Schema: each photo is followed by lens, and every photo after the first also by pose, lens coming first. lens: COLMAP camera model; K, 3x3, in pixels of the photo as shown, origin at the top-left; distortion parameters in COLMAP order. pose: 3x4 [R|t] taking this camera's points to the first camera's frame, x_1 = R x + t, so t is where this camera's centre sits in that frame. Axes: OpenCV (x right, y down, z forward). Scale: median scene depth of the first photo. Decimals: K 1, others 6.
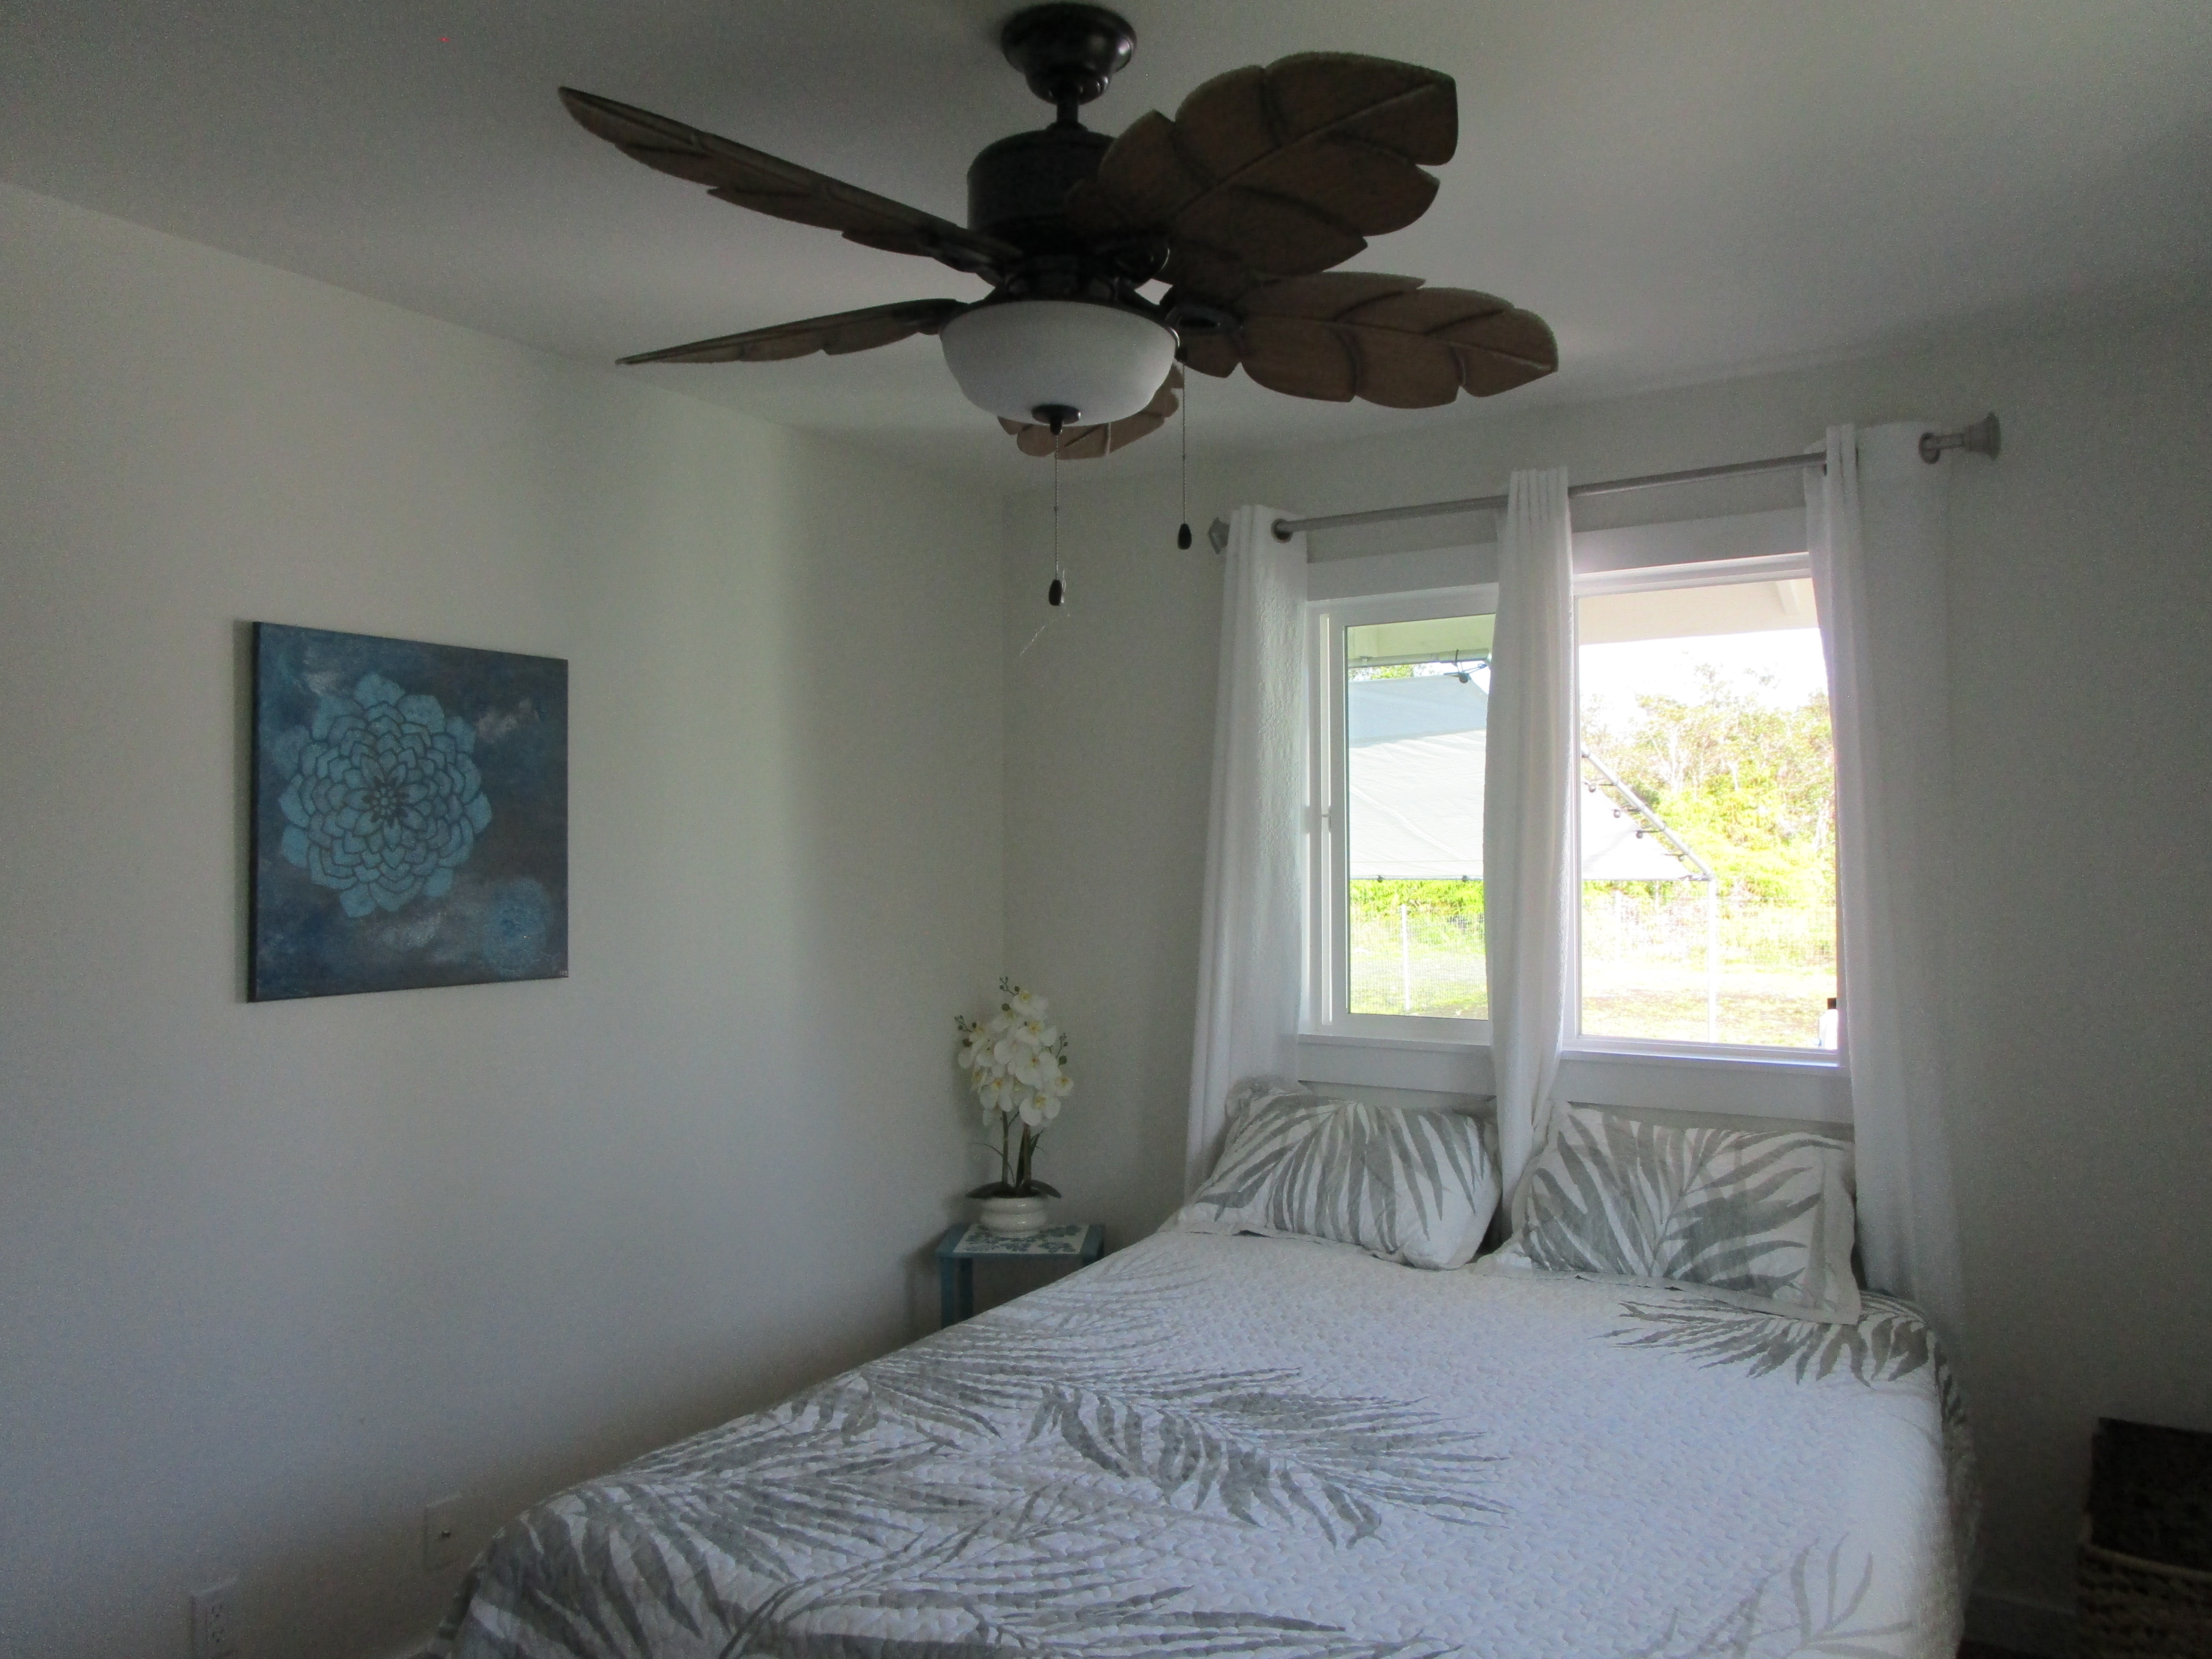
lens RADIAL K [[1564.2, 0, 1094.3], [0, 1564.2, 835.2], [0, 0, 1]] dist [-0.029162, 0.007889]
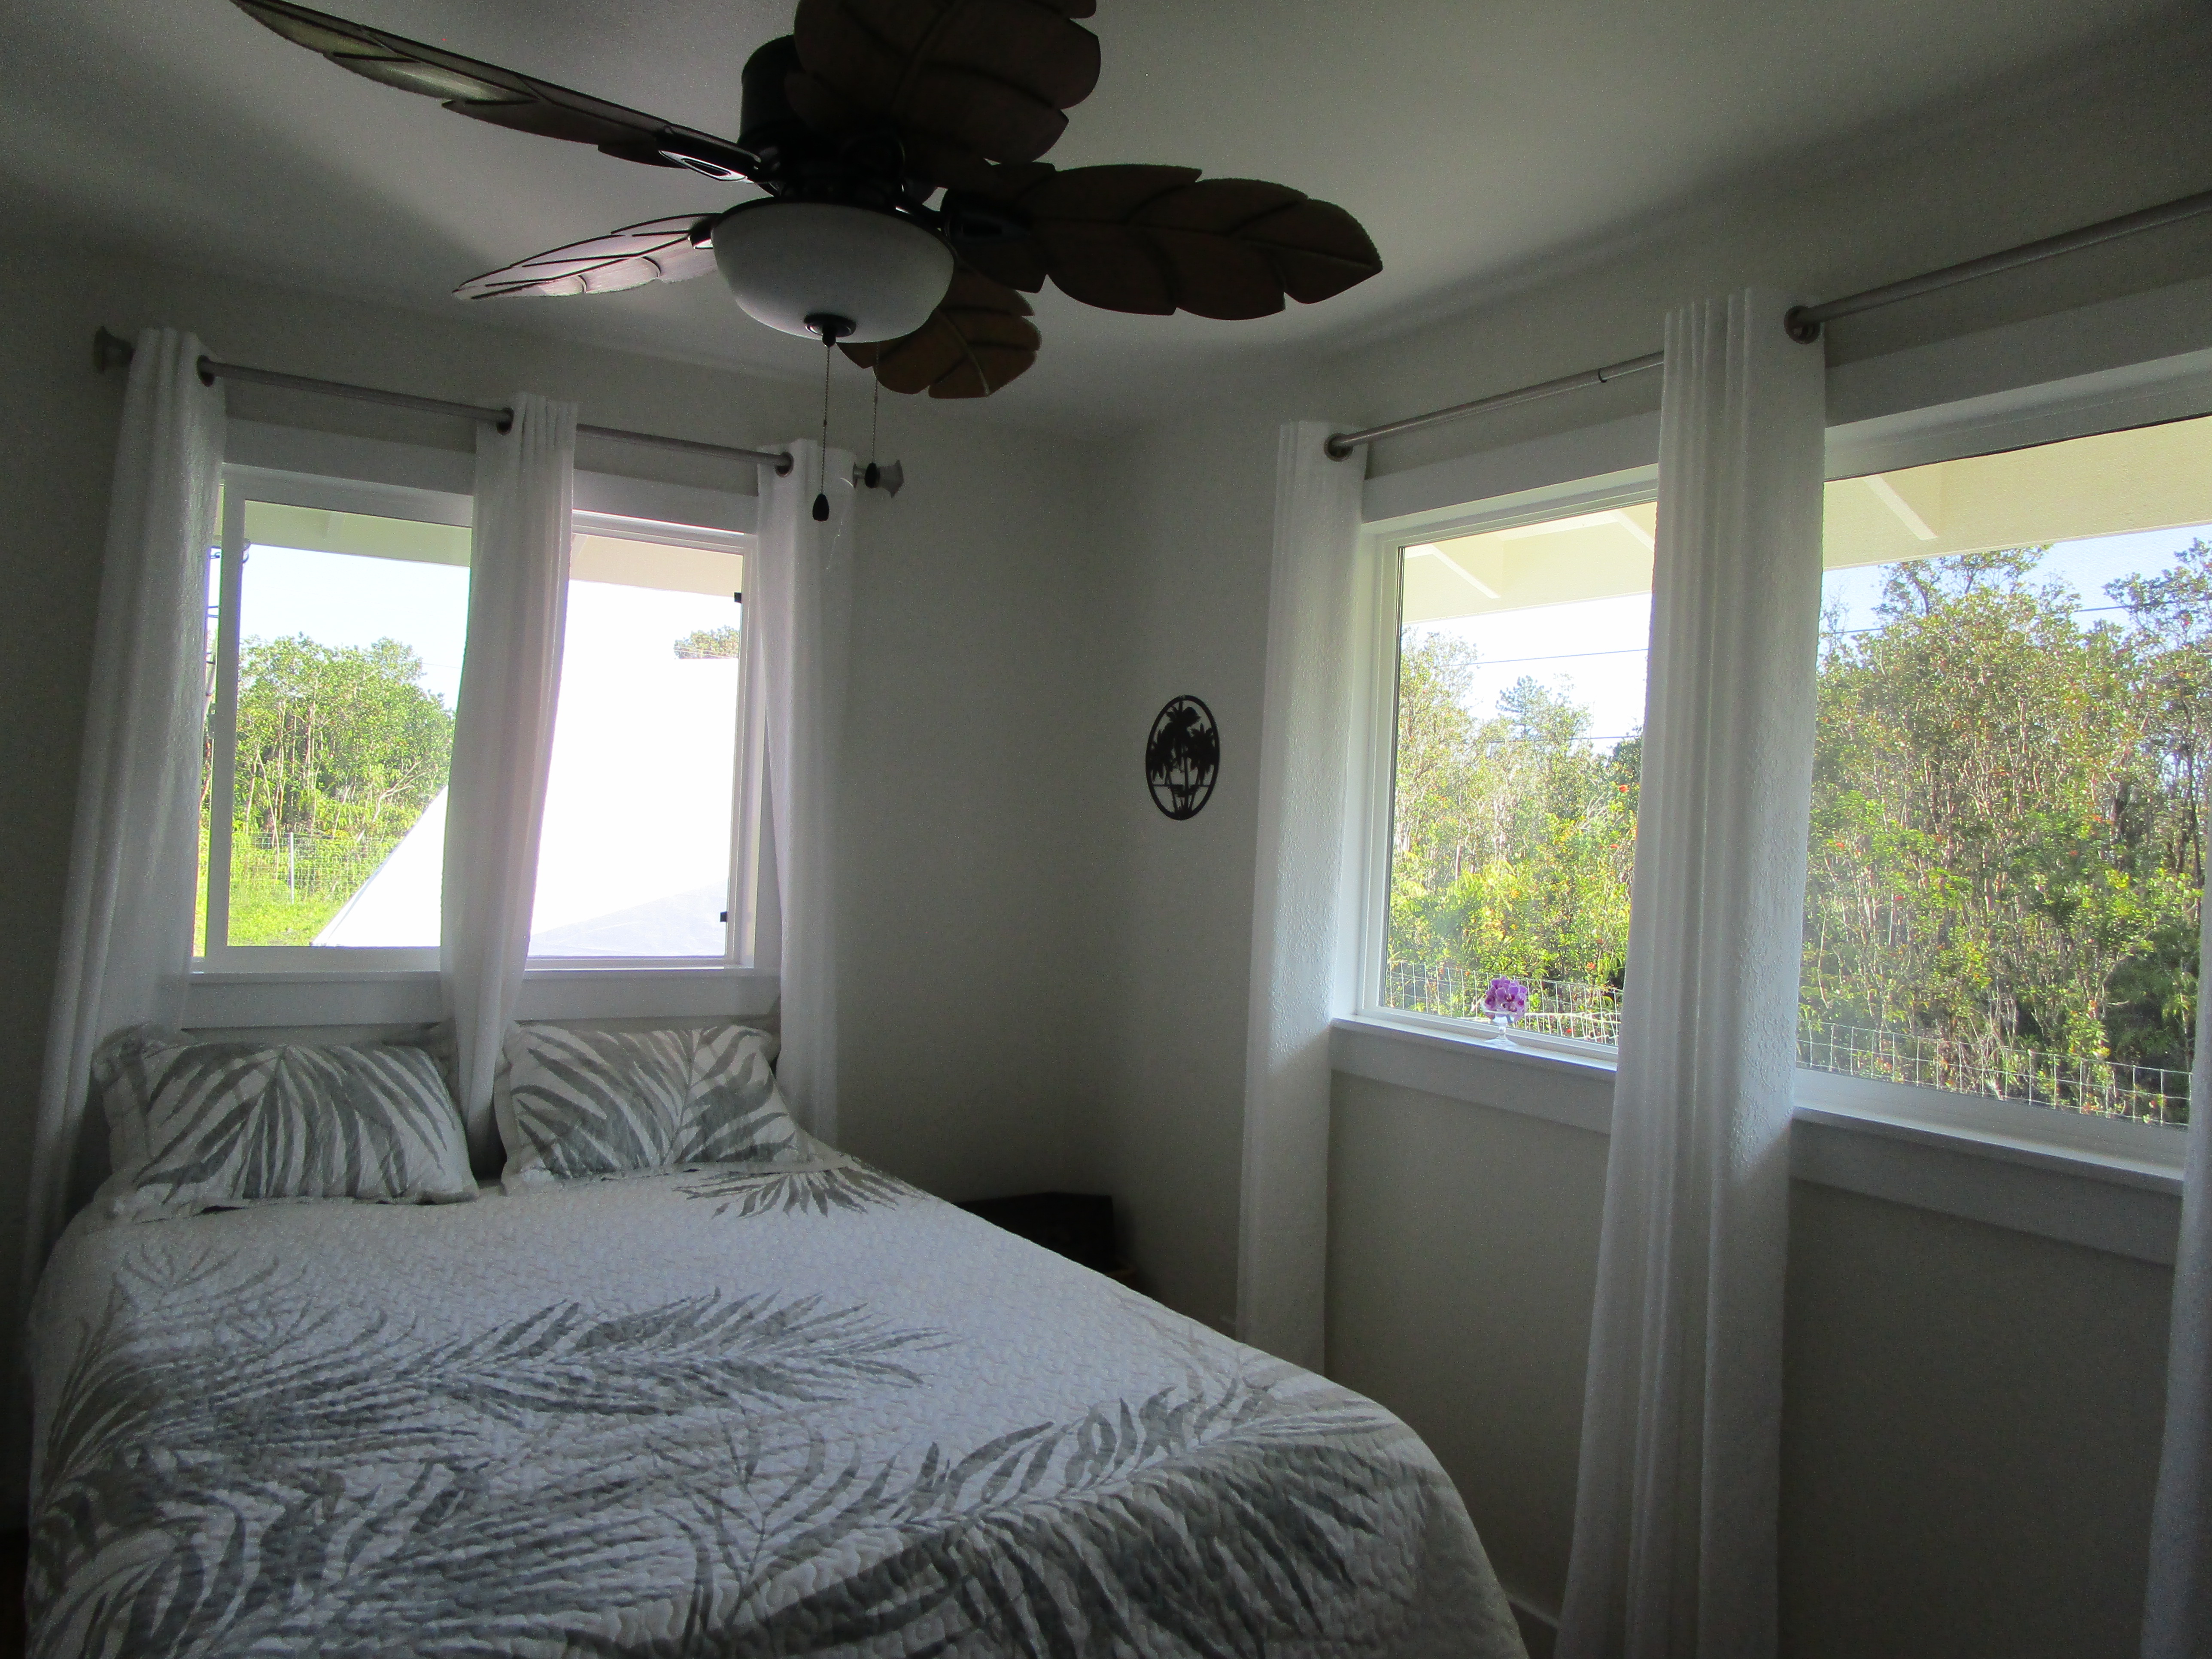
lens RADIAL K [[1564.2, 0, 1094.3], [0, 1564.2, 835.2], [0, 0, 1]] dist [-0.029162, 0.007889]
pose [[0.434507, 0.016691, 0.900514, -0.645816], [-0.060084, 0.998138, 0.010490, 0.022910], [-0.898662, -0.058665, 0.434700, 0.316774]]
